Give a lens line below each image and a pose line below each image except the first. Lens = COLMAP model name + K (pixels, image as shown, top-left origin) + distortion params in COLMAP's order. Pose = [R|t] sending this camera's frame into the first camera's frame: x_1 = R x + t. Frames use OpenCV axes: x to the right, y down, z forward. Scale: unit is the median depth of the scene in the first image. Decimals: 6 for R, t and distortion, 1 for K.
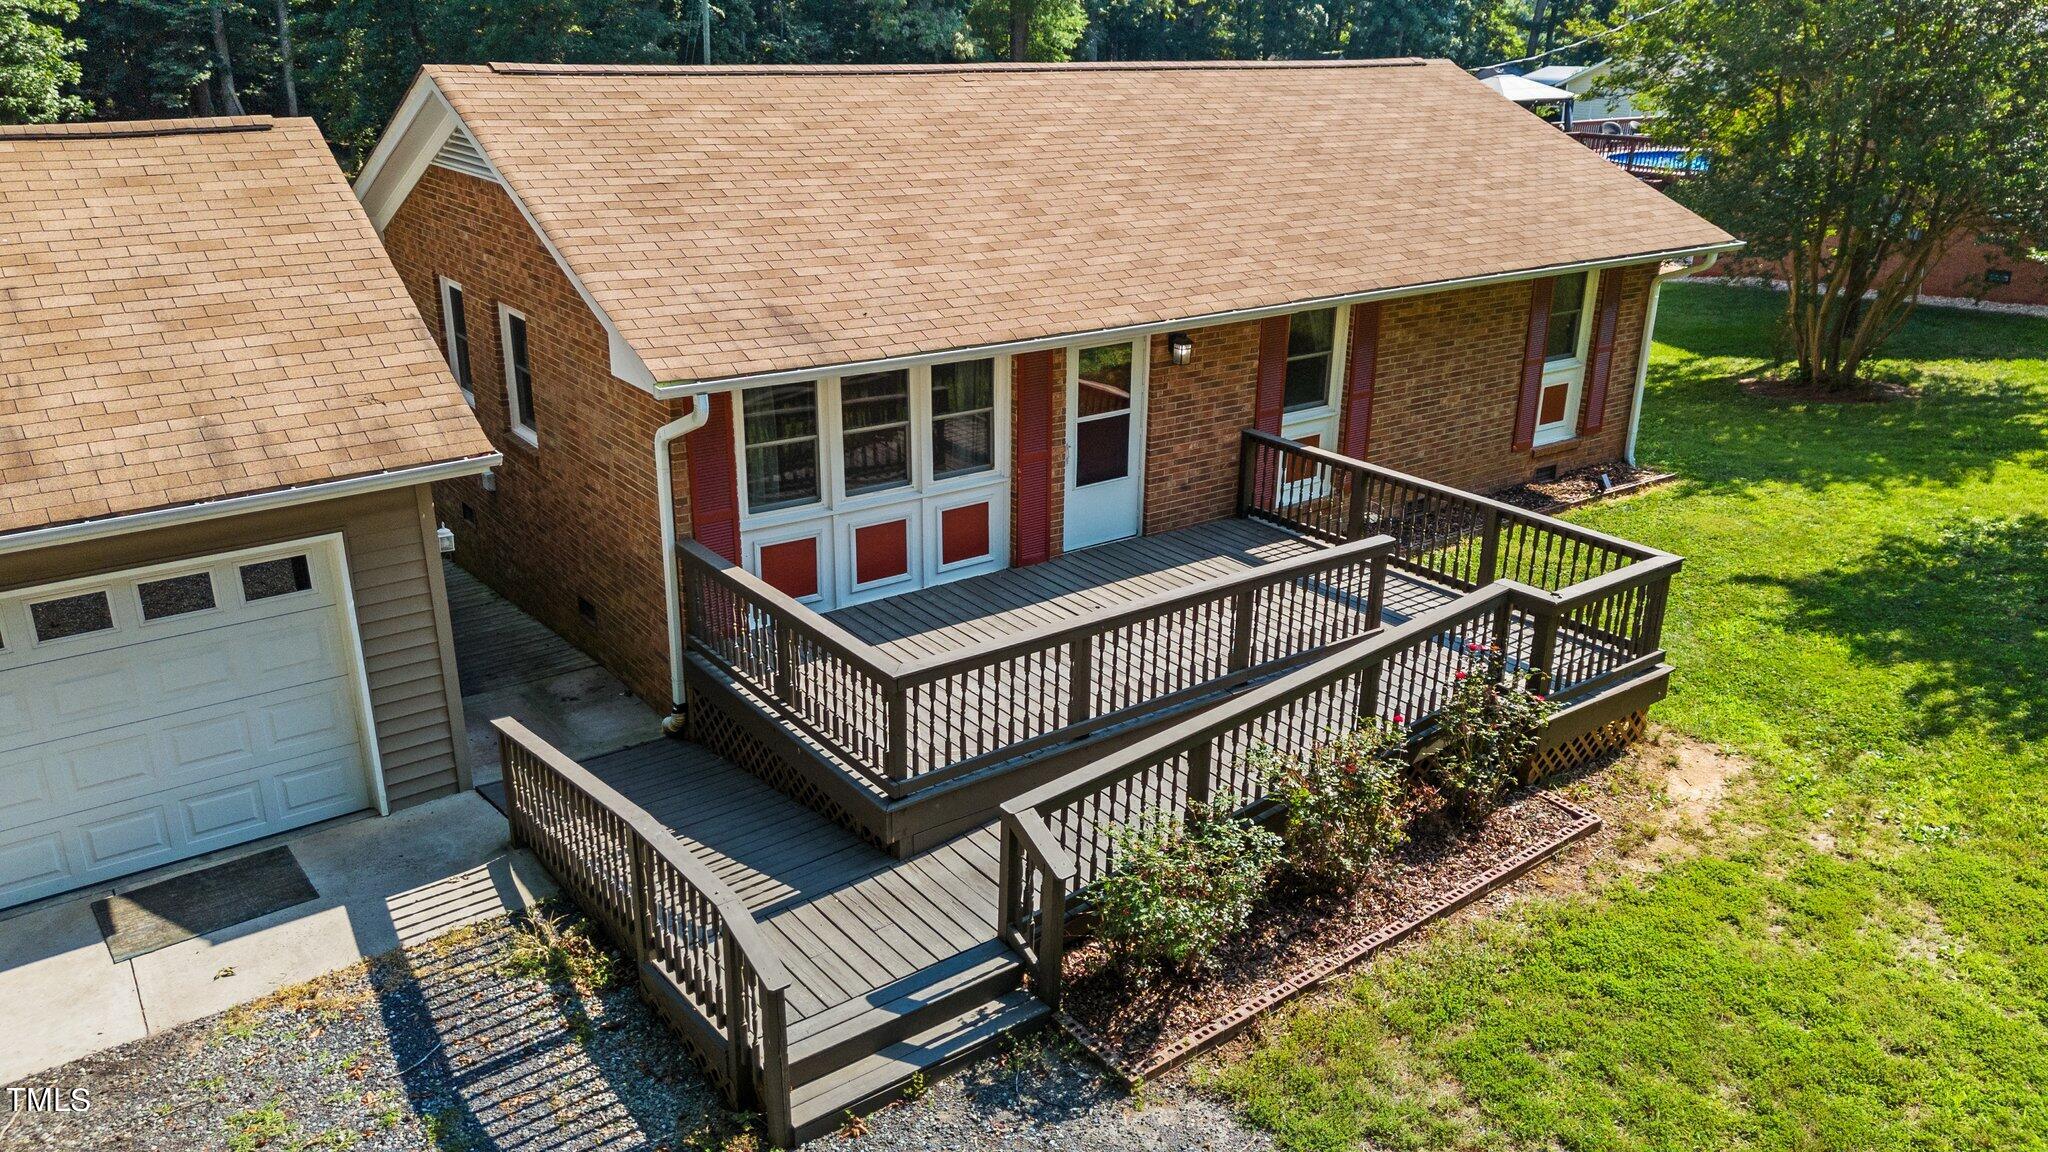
lens RADIAL K [[1502.3, 0, 1024.0], [0, 1502.3, 576.0], [0, 0, 1]] dist [0.064528, -0.069324]
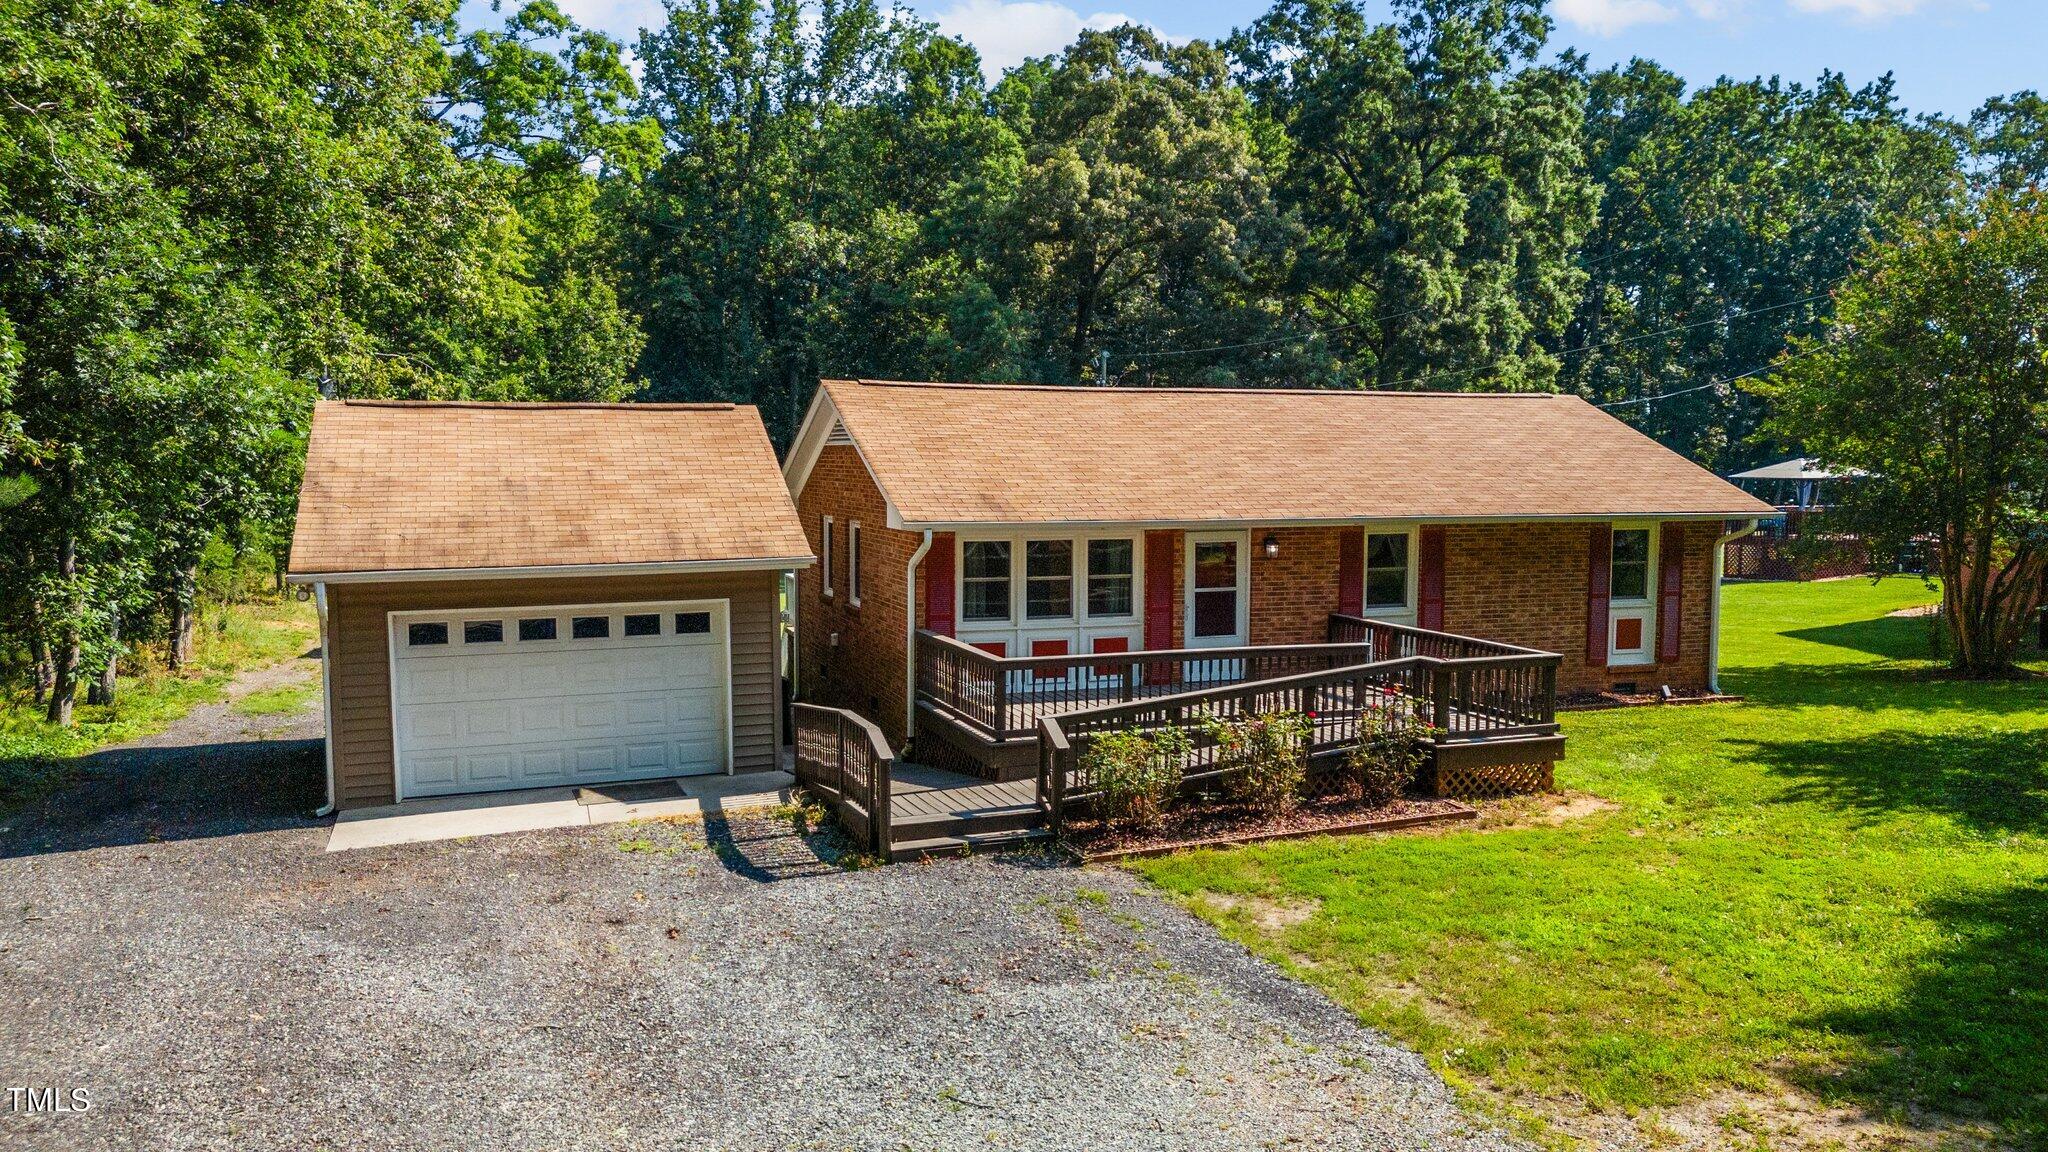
lens RADIAL K [[1502.3, 0, 1024.0], [0, 1502.3, 576.0], [0, 0, 1]] dist [0.064528, -0.069324]
pose [[0.958749, 0.010787, -0.284049, 0.315442], [-0.089734, 0.959667, -0.266433, 0.313842], [0.269718, 0.280931, 0.921048, -0.447501]]
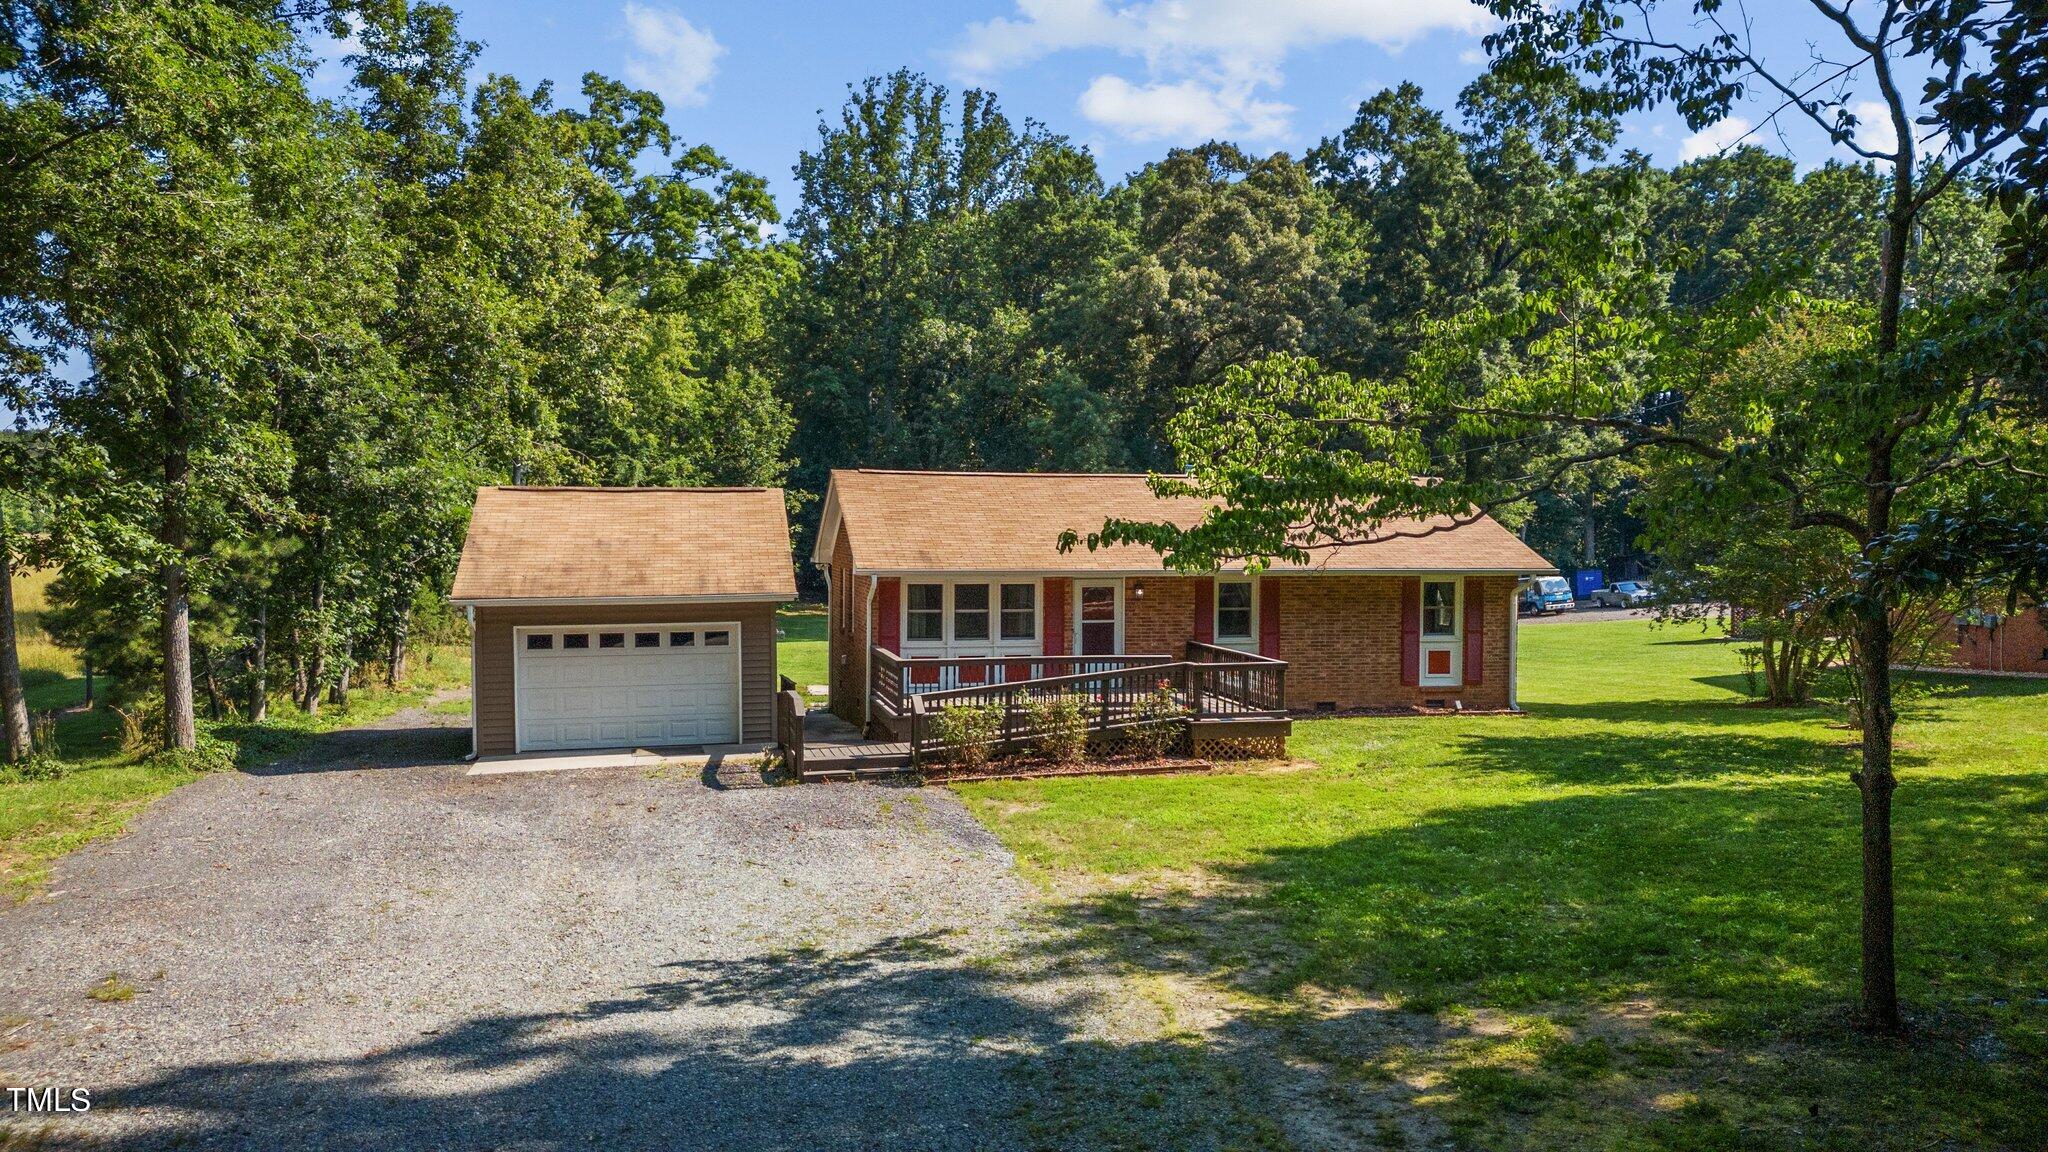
lens RADIAL K [[1502.3, 0, 1024.0], [0, 1502.3, 576.0], [0, 0, 1]] dist [0.064528, -0.069324]
pose [[0.916122, 0.002313, -0.400894, 0.835611], [-0.132448, 0.945579, -0.297216, 0.486399], [0.378389, 0.325384, 0.866572, -0.878416]]
